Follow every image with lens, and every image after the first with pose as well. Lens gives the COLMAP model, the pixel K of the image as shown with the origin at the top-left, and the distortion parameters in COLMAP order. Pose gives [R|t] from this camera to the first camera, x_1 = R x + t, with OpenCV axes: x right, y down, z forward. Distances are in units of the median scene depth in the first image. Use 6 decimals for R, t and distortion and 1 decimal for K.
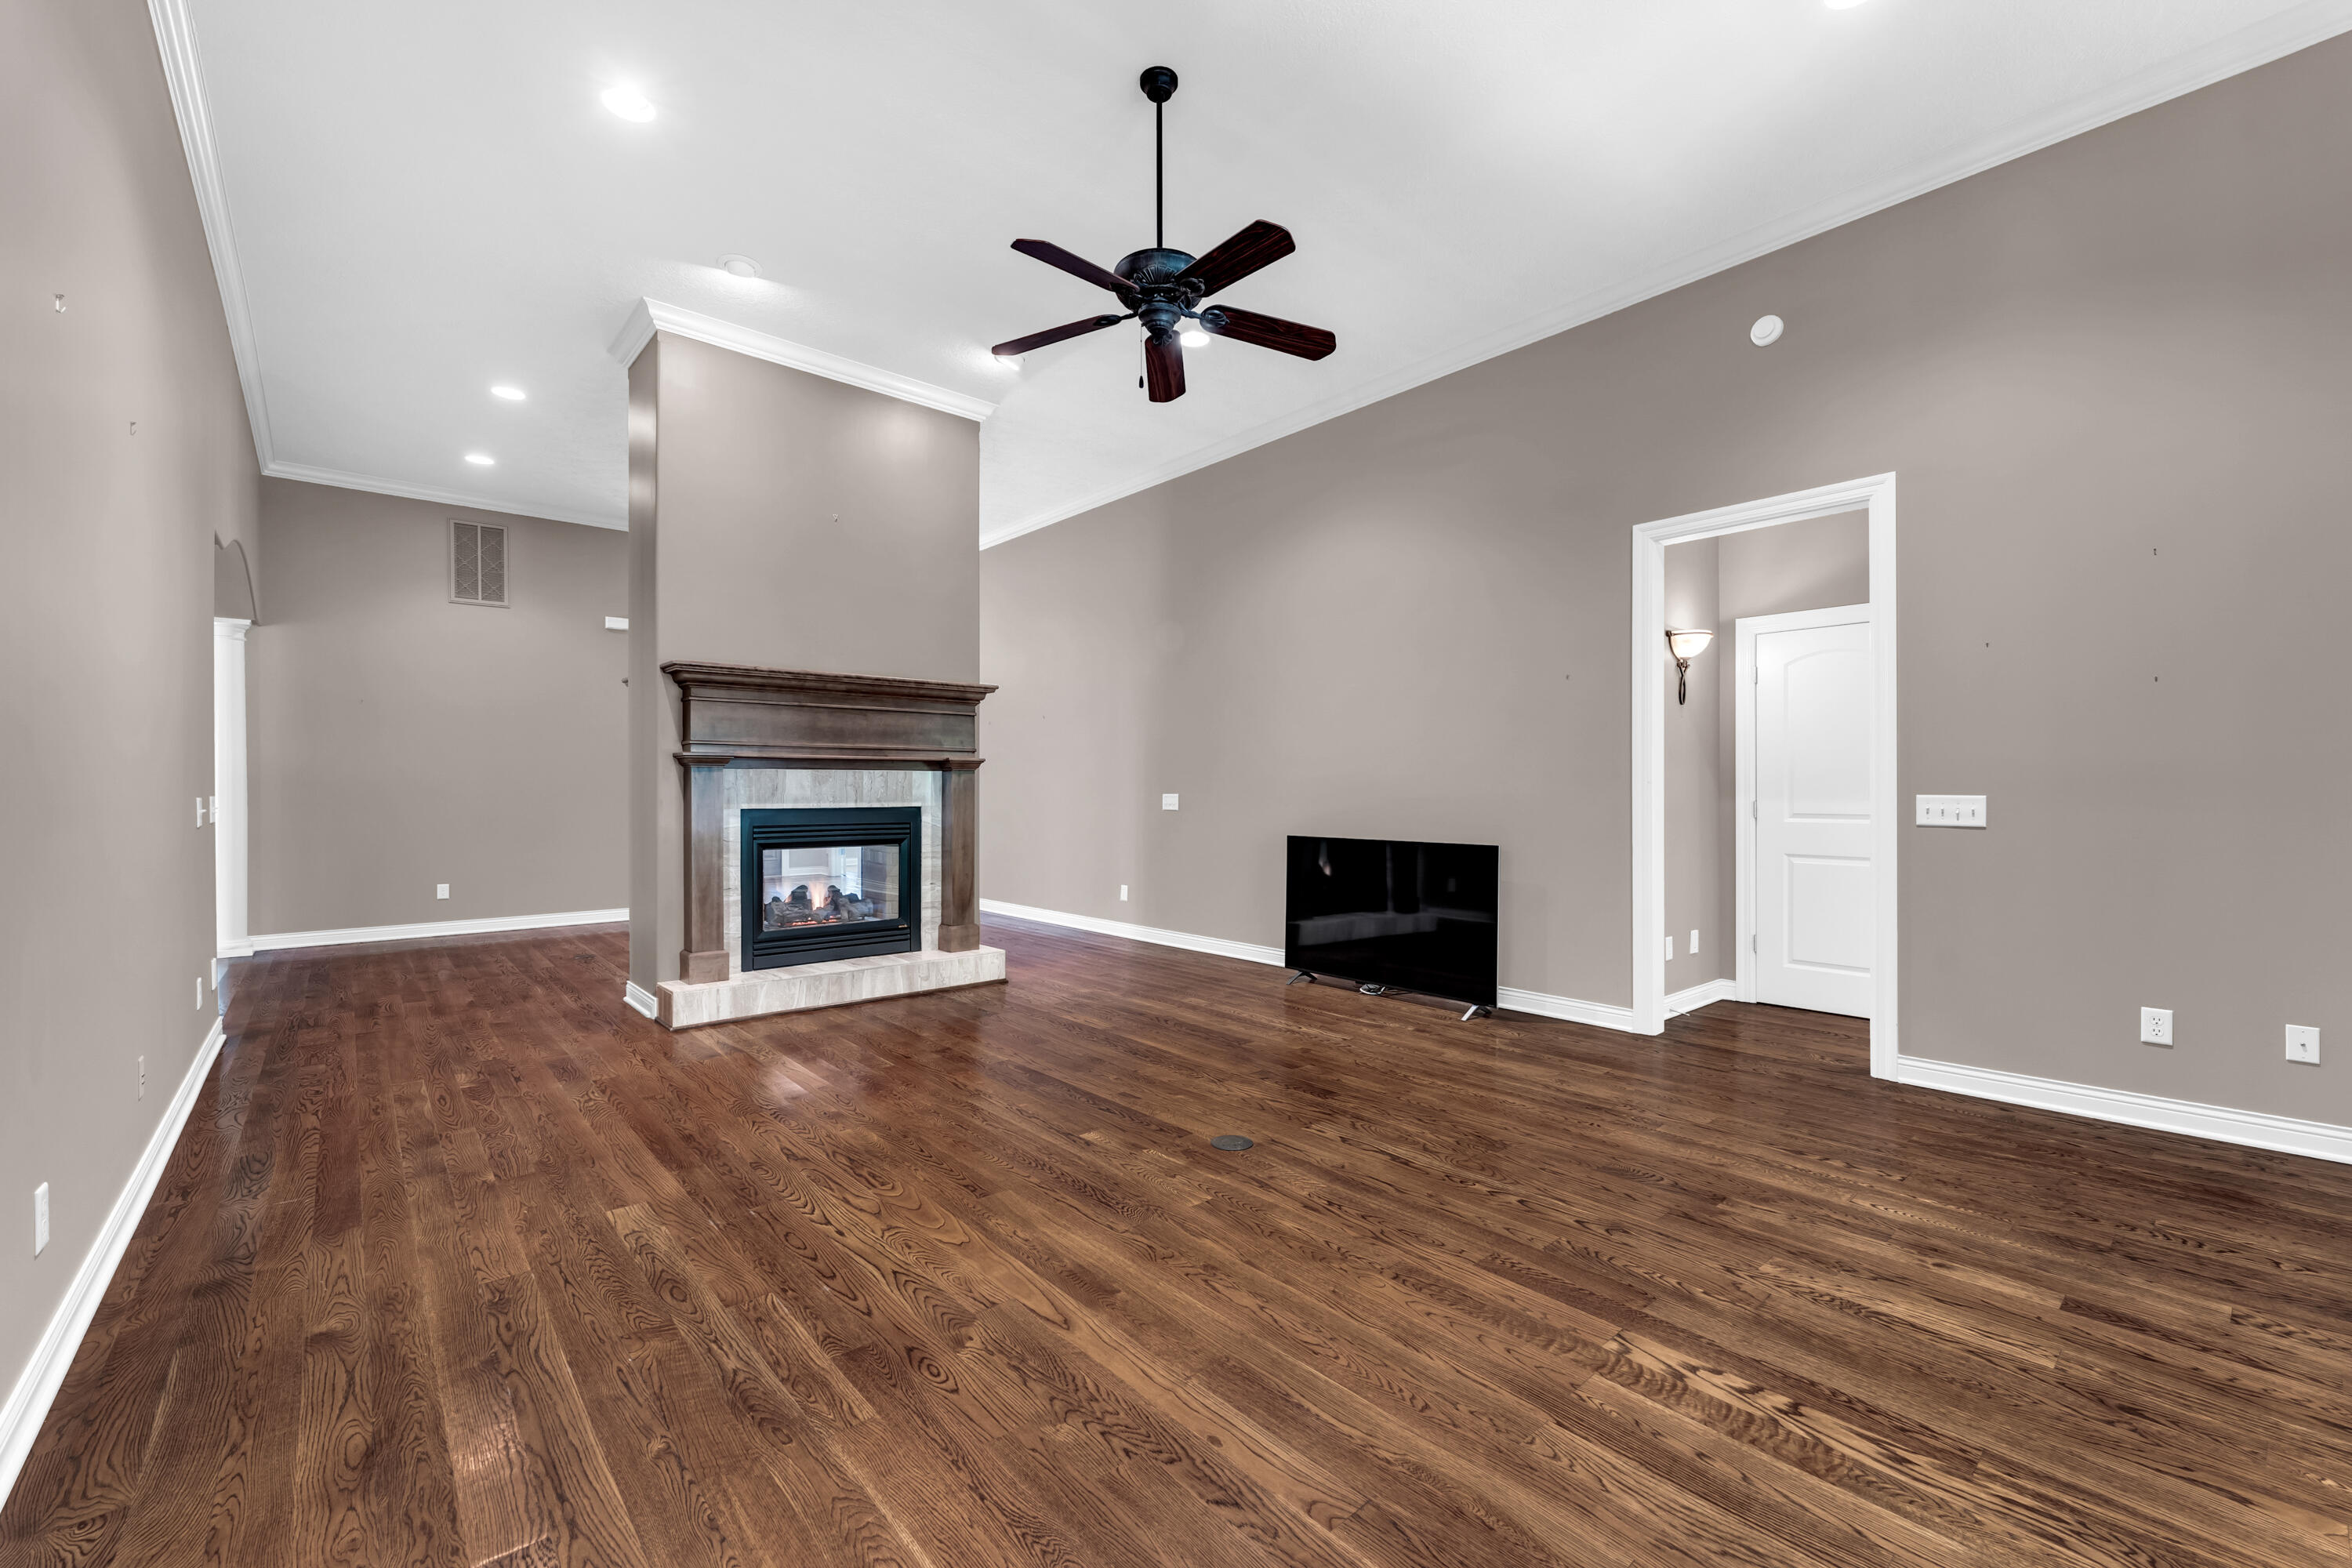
lens RADIAL K [[958.0, 0, 1162.2], [0, 958.0, 789.2], [0, 0, 1]] dist [0.003629, -0.000292]
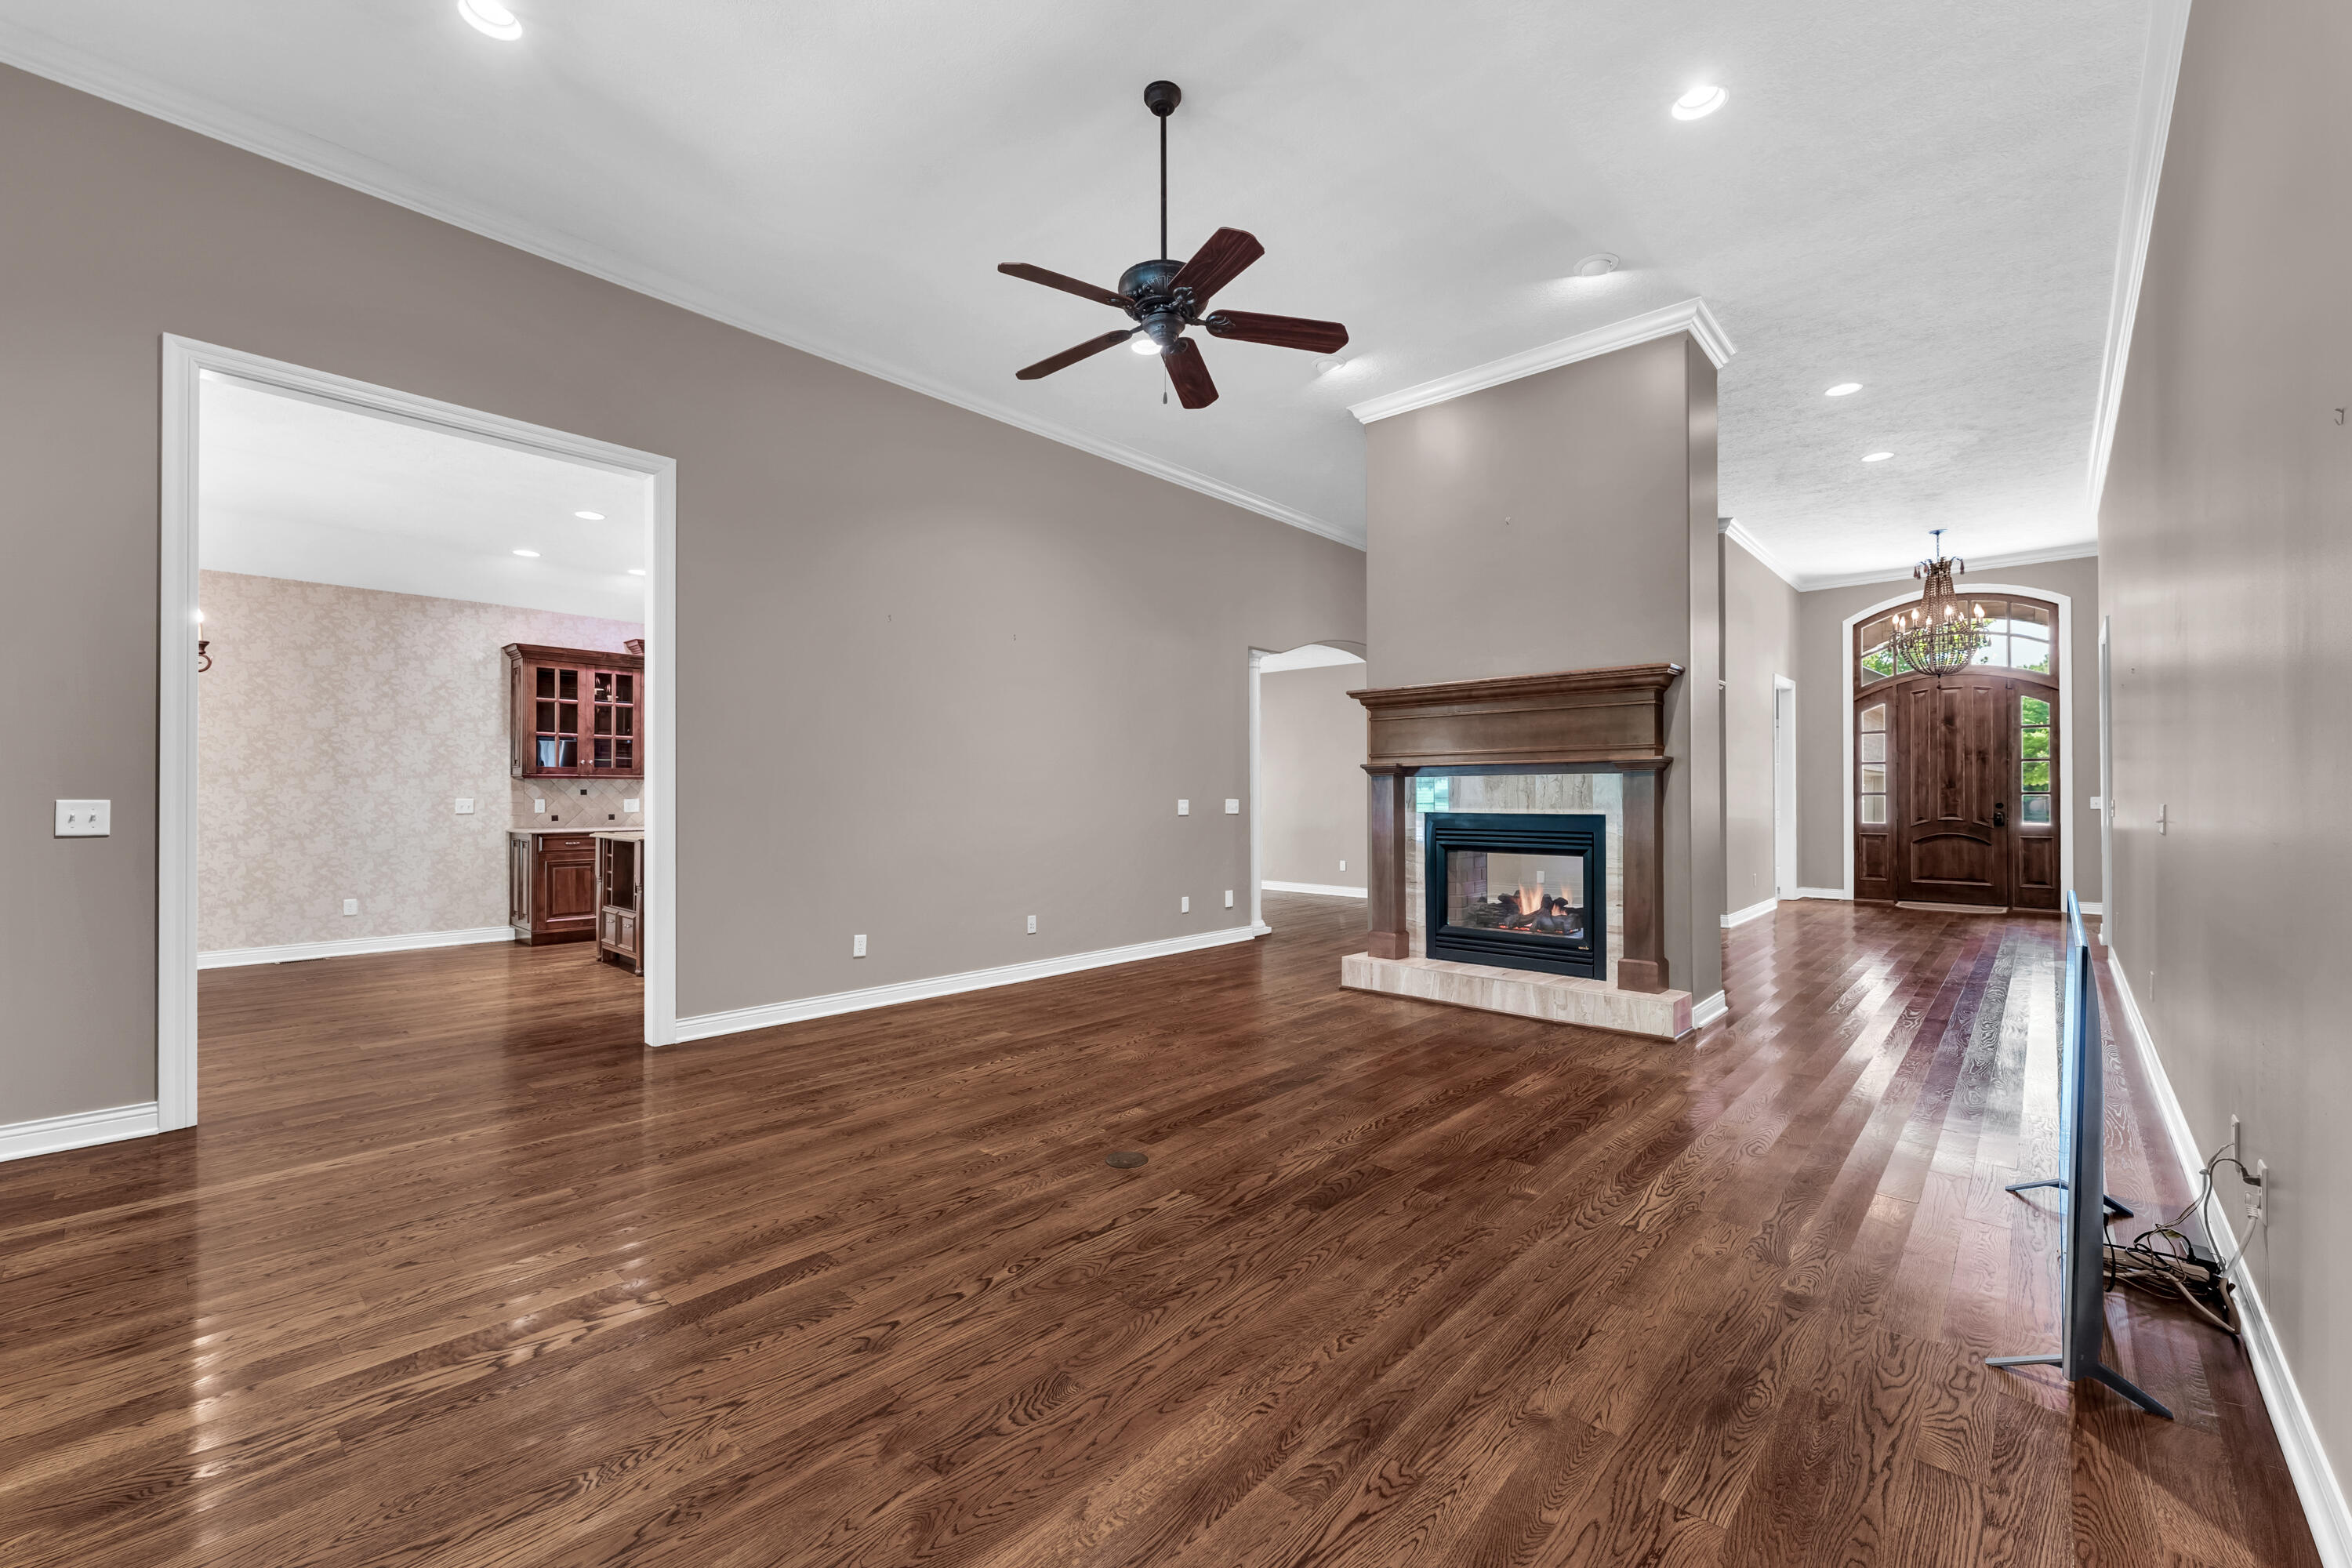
lens RADIAL K [[958.0, 0, 1166.0], [0, 958.0, 791.4], [0, 0, 1]] dist [0.003629, -0.000292]
pose [[0.115627, -0.001940, -0.993291, 0.942805], [-0.000376, 0.999998, -0.001997, -0.002457], [0.993293, 0.000604, 0.115626, 0.837492]]
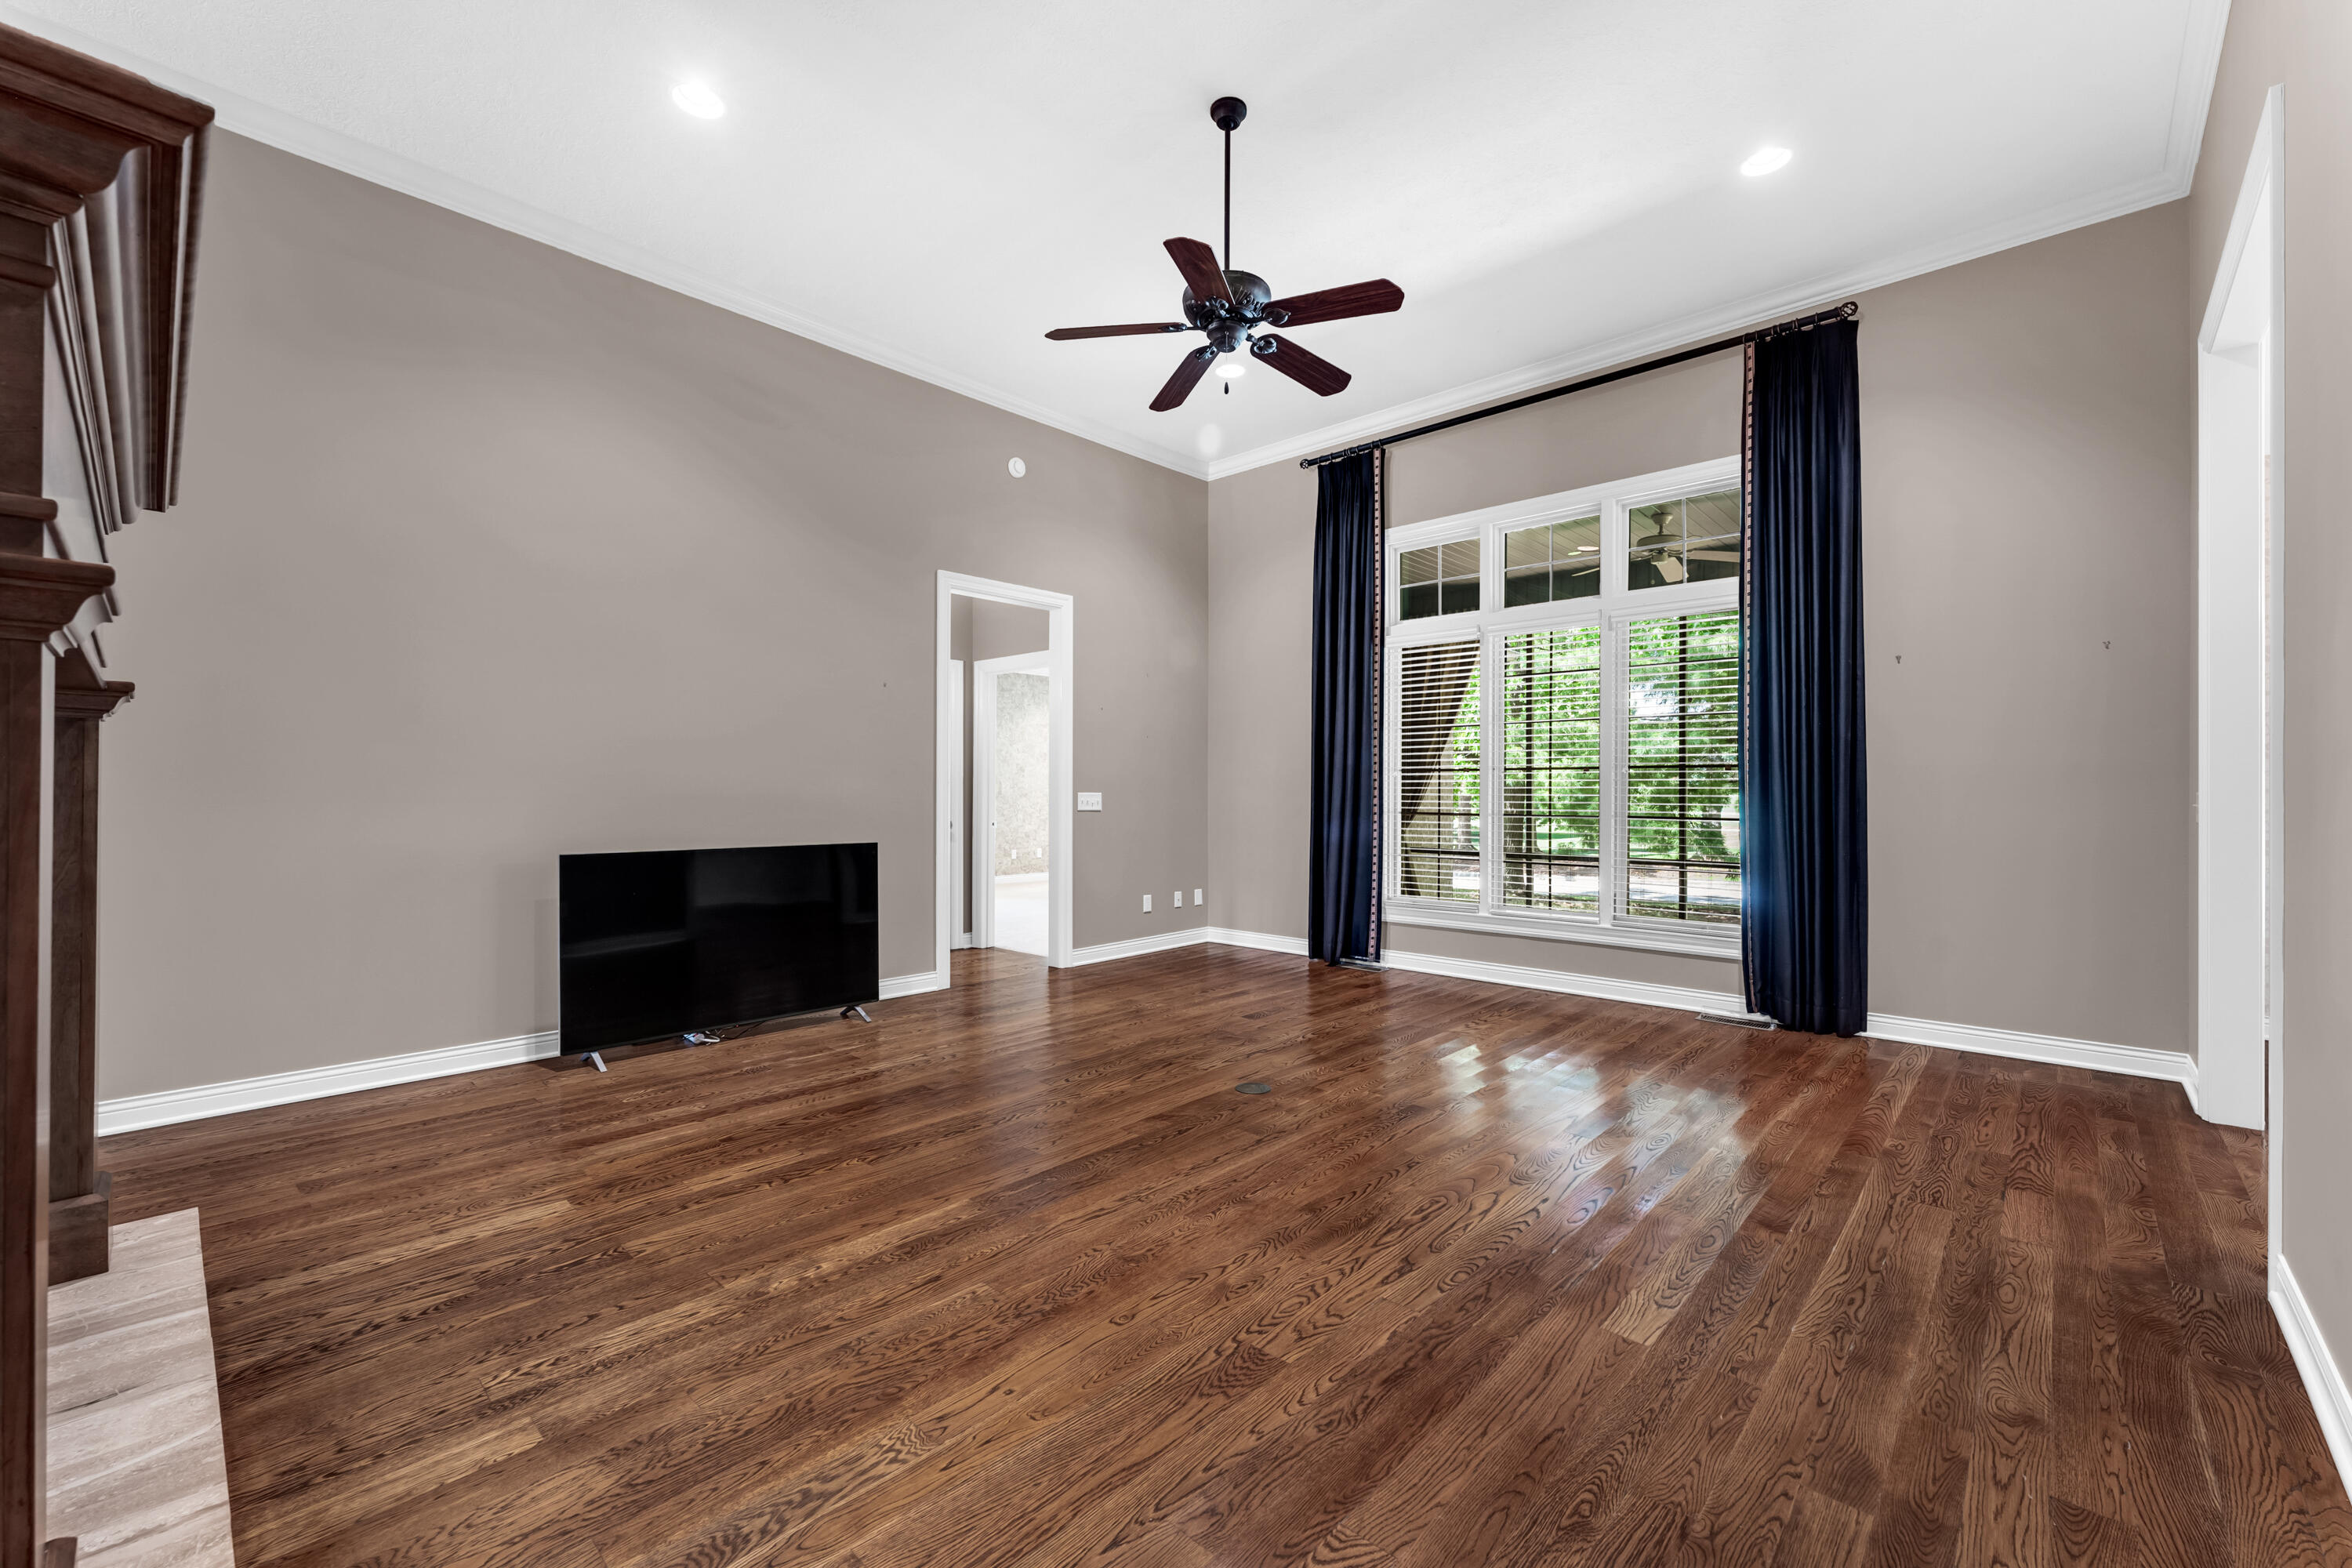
lens RADIAL K [[958.0, 0, 1185.2], [0, 958.0, 788.1], [0, 0, 1]] dist [0.003629, -0.000292]
pose [[-0.123316, 0.005068, 0.992354, -0.978183], [-0.002272, 0.999983, -0.005389, 0.007848], [-0.992365, -0.002919, -0.123303, 1.110427]]
